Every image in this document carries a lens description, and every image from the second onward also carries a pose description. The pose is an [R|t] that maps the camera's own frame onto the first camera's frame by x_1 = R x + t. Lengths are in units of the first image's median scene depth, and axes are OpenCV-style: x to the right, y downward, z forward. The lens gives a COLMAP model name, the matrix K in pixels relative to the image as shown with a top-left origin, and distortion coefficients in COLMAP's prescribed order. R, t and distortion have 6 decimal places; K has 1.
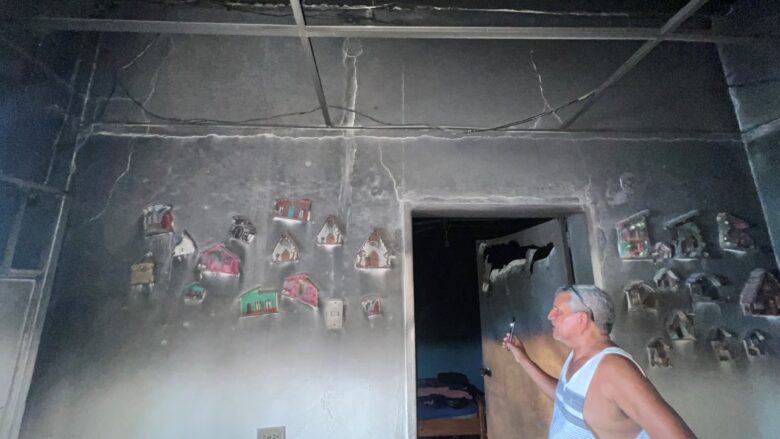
lens RADIAL K [[312.6, 0, 390.2], [0, 312.6, 221.2], [0, 0, 1]] dist [0.000773, 0.000231]
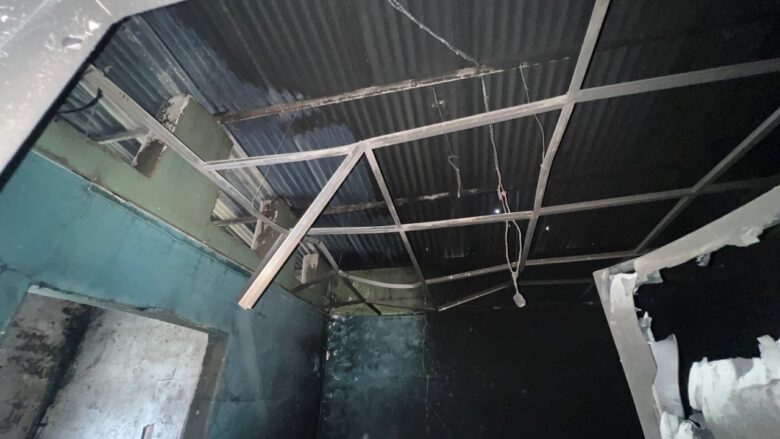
lens RADIAL K [[312.6, 0, 390.2], [0, 312.6, 221.2], [0, 0, 1]] dist [0.000773, 0.000231]
pose [[0.963085, -0.113246, -0.244219, 0.118274], [0.039375, 0.956713, -0.288357, 0.079295], [0.266303, 0.268096, 0.925855, 0.487415]]
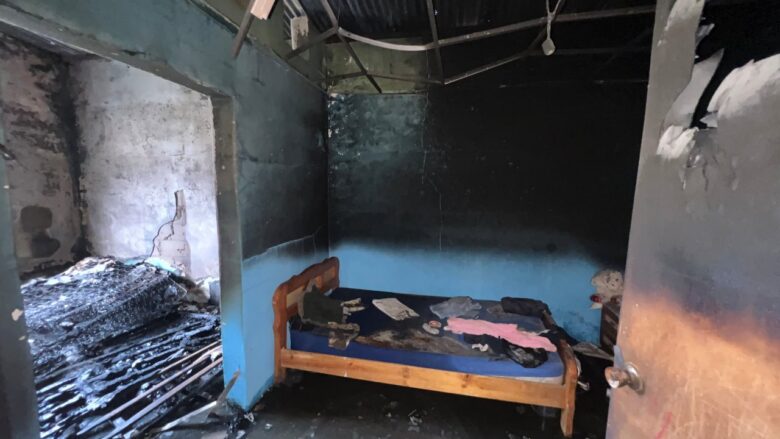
lens RADIAL K [[312.6, 0, 390.2], [0, 312.6, 221.2], [0, 0, 1]] dist [0.000773, 0.000231]
pose [[0.970859, 0.055308, -0.233184, 0.084353], [0.024472, 0.945040, 0.326038, 0.136718], [0.238401, -0.322243, 0.916147, 0.480873]]
